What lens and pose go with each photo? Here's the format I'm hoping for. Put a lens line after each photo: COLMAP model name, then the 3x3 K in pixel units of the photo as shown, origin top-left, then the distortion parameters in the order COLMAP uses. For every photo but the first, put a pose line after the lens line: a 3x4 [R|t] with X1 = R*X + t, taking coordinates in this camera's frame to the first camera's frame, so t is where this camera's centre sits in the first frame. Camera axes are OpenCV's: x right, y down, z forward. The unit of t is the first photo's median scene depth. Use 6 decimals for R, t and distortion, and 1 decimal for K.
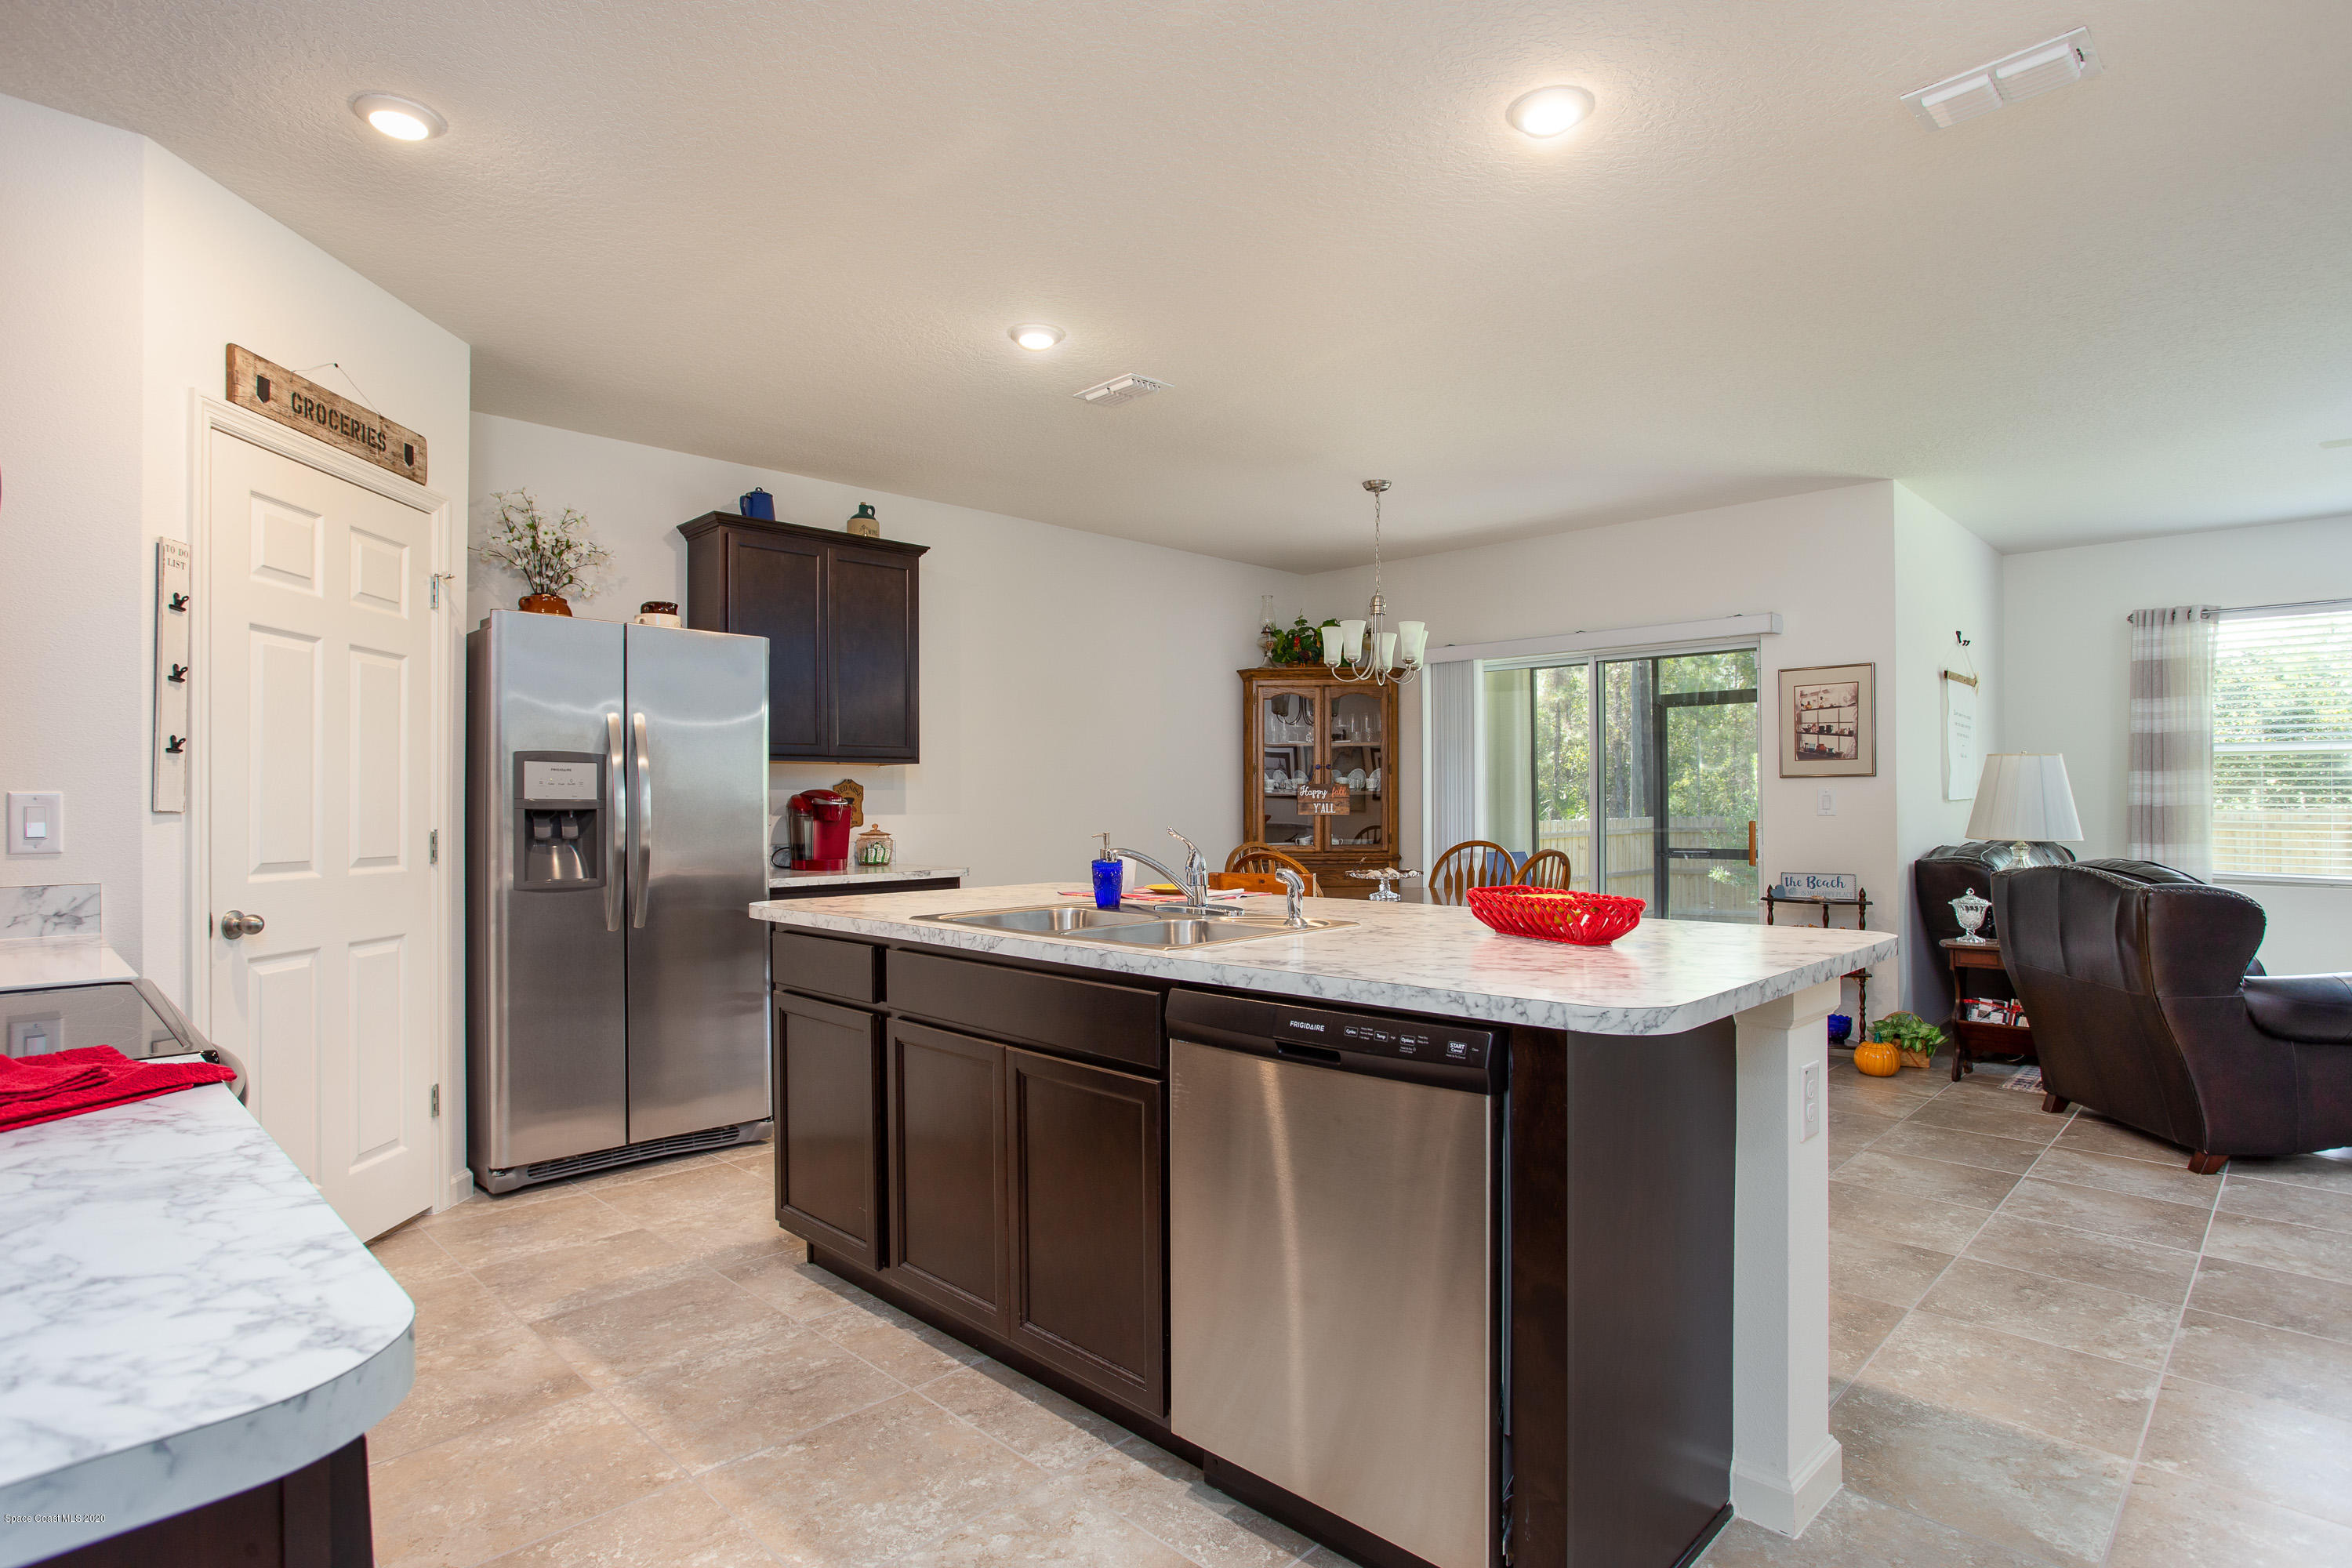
lens RADIAL K [[1202.2, 0, 1175.1], [0, 1202.2, 777.8], [0, 0, 1]] dist [-0.025716, 0.003227]
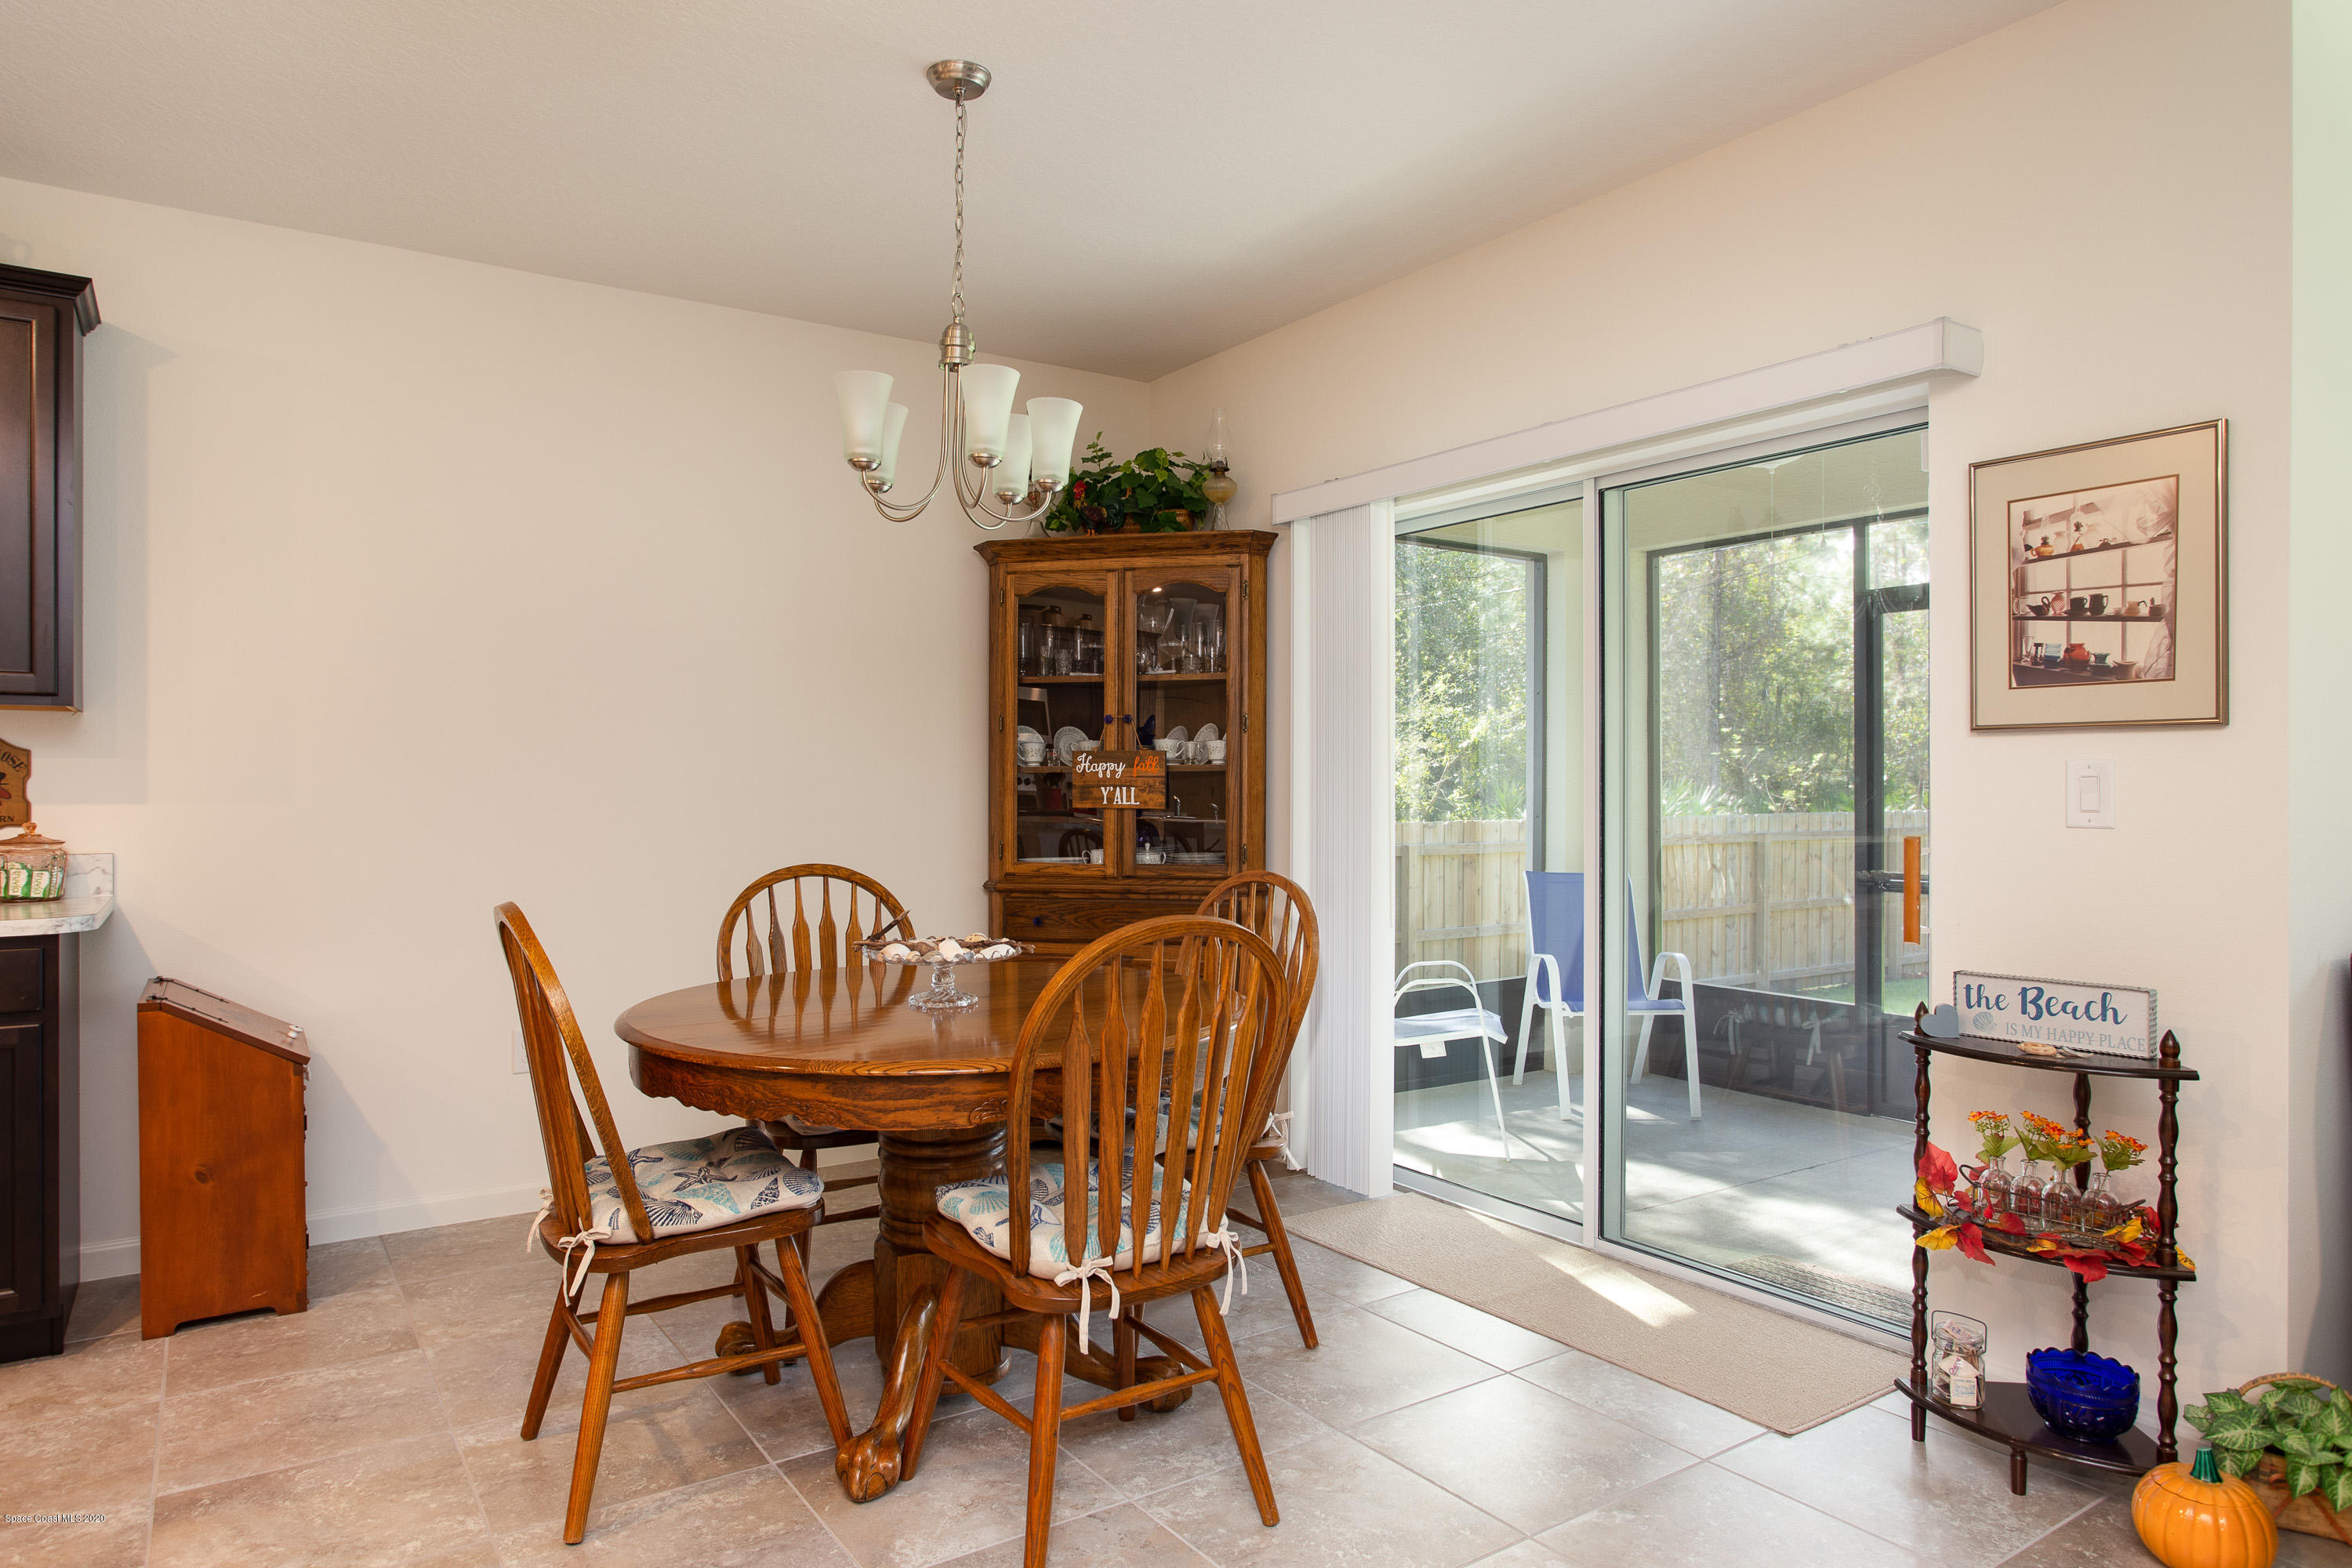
lens RADIAL K [[1414.7, 0, 1177.8], [0, 1414.7, 760.6], [0, 0, 1]] dist [-0.020525, 0.011935]
pose [[0.978542, 0.001954, -0.206037, 0.517229], [-0.000811, 0.999984, 0.005631, 0.010762], [0.206044, -0.005343, 0.978528, 0.727641]]
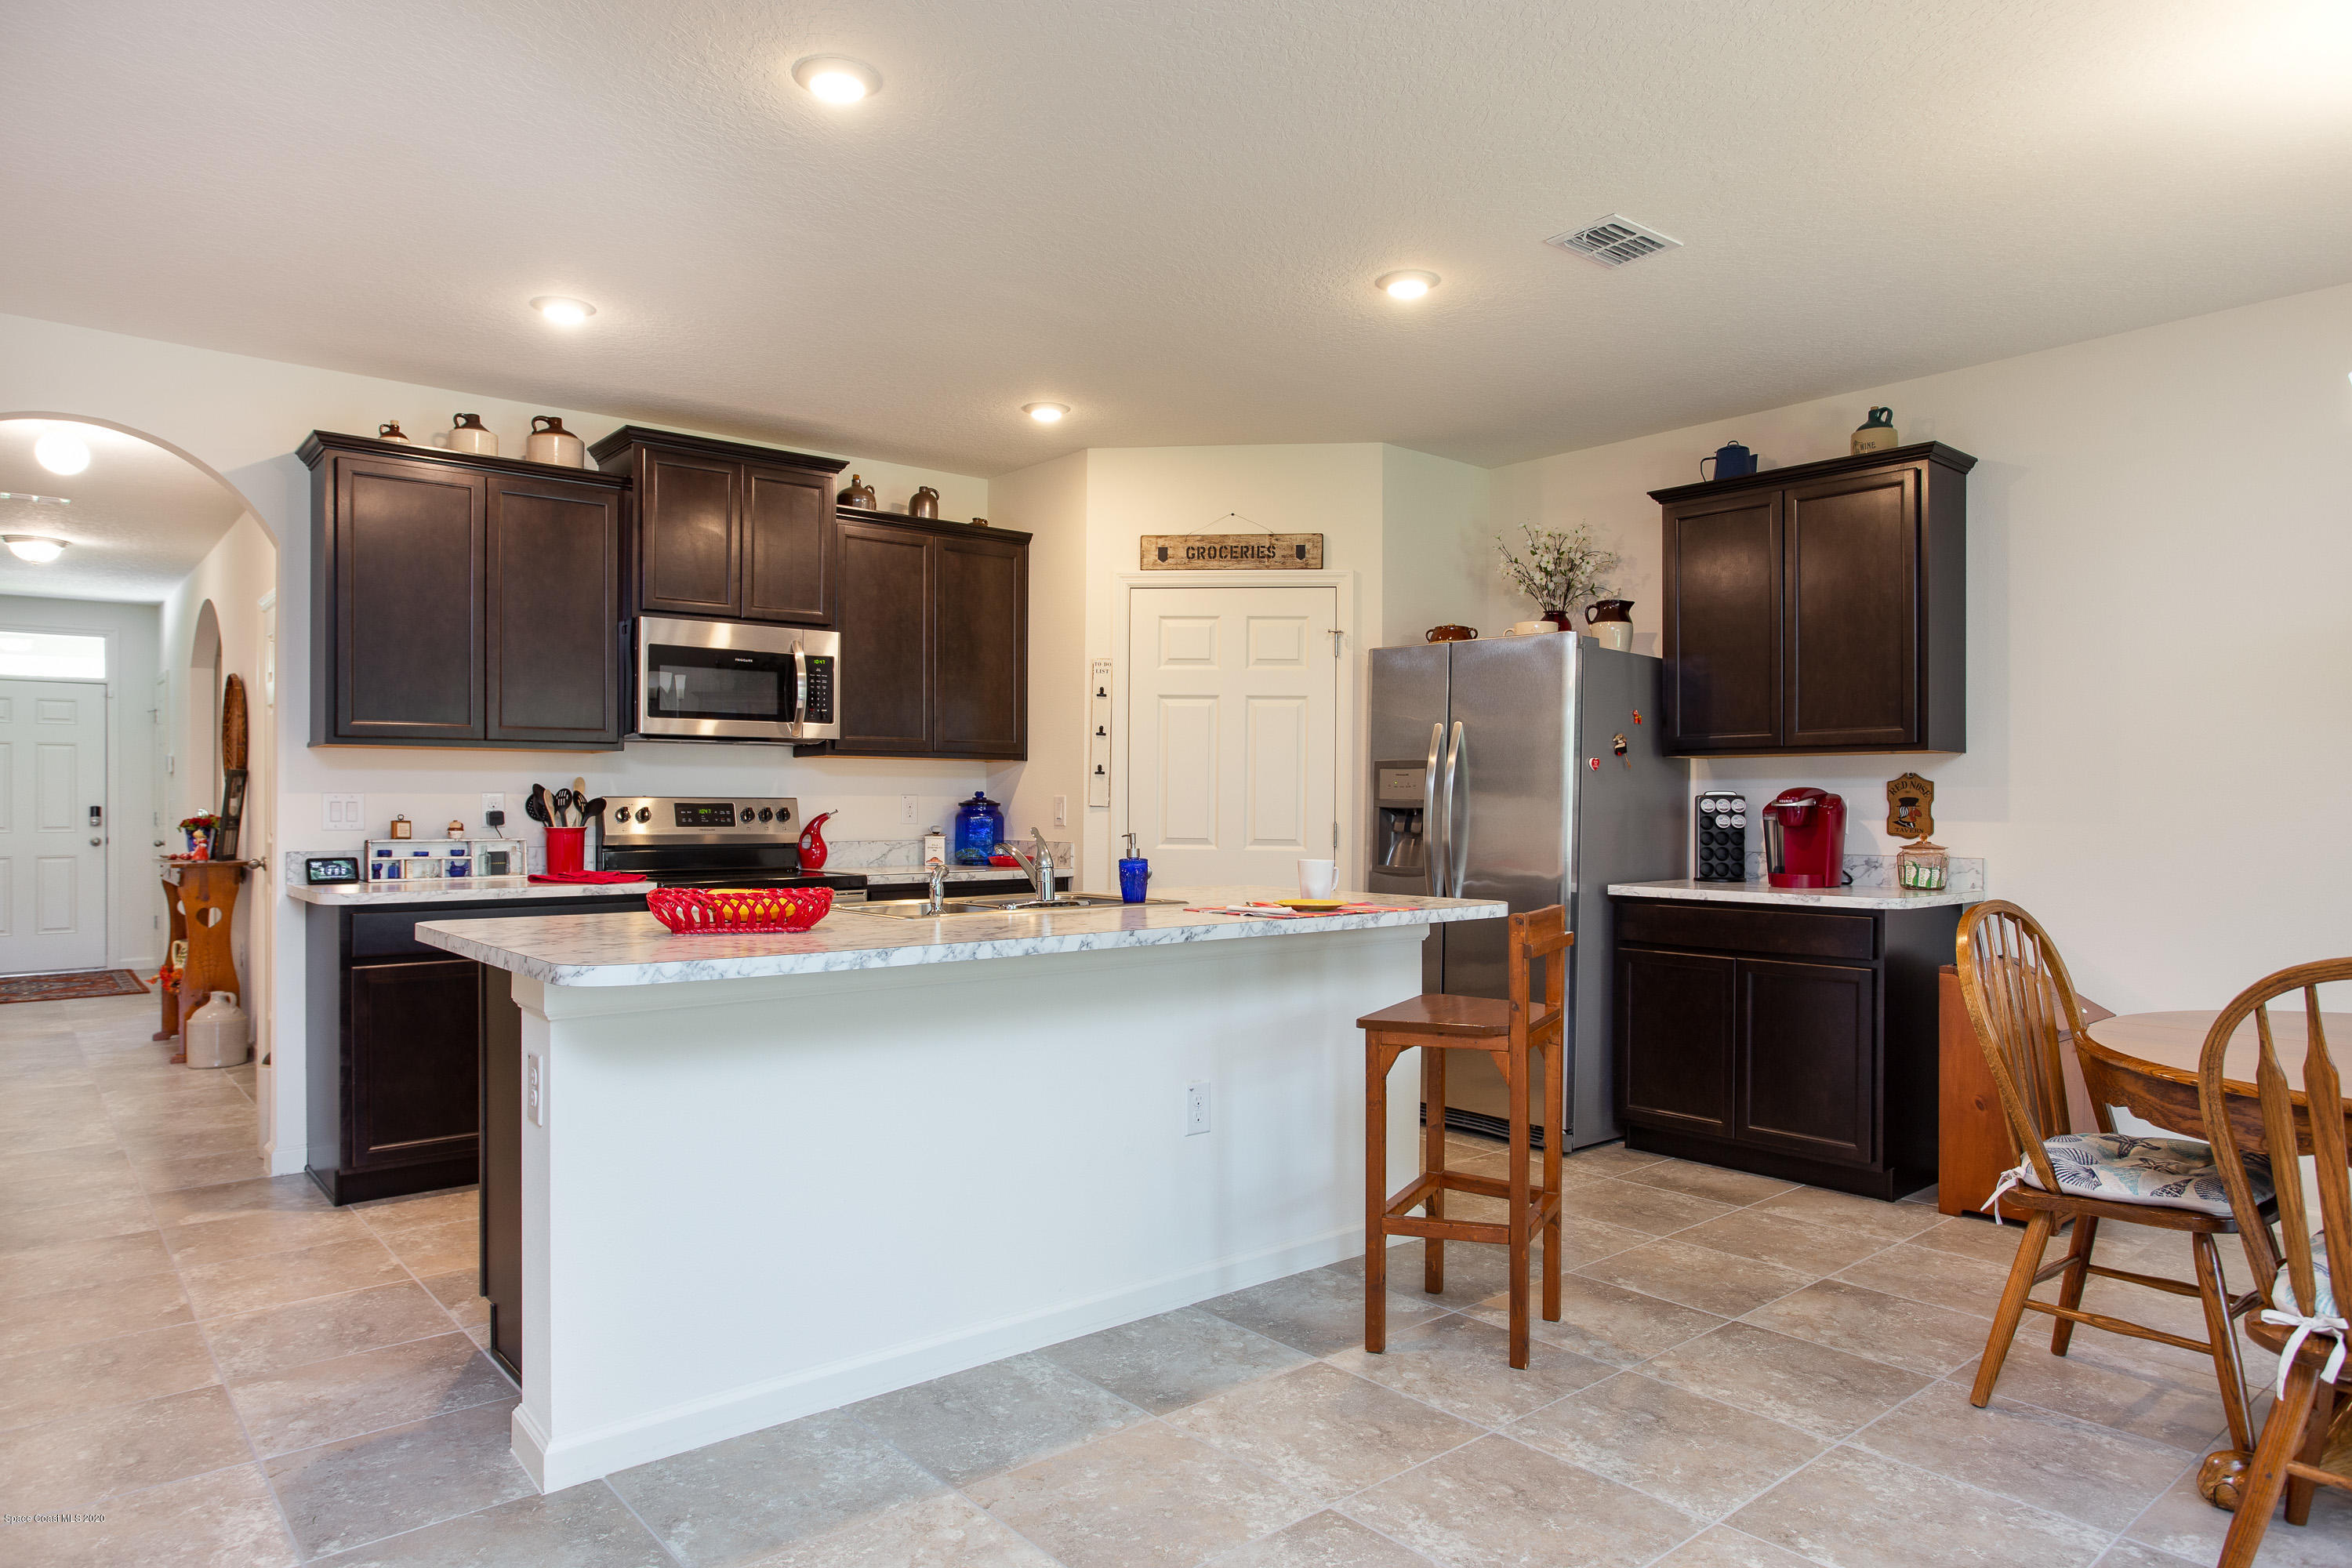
lens RADIAL K [[1414.7, 0, 1165.4], [0, 1414.7, 771.0], [0, 0, 1]] dist [-0.020525, 0.011935]
pose [[-0.088386, -0.017859, -0.995926, 0.914452], [0.017192, 0.999663, -0.019452, 0.012713], [0.995938, -0.018841, -0.088049, 0.884478]]
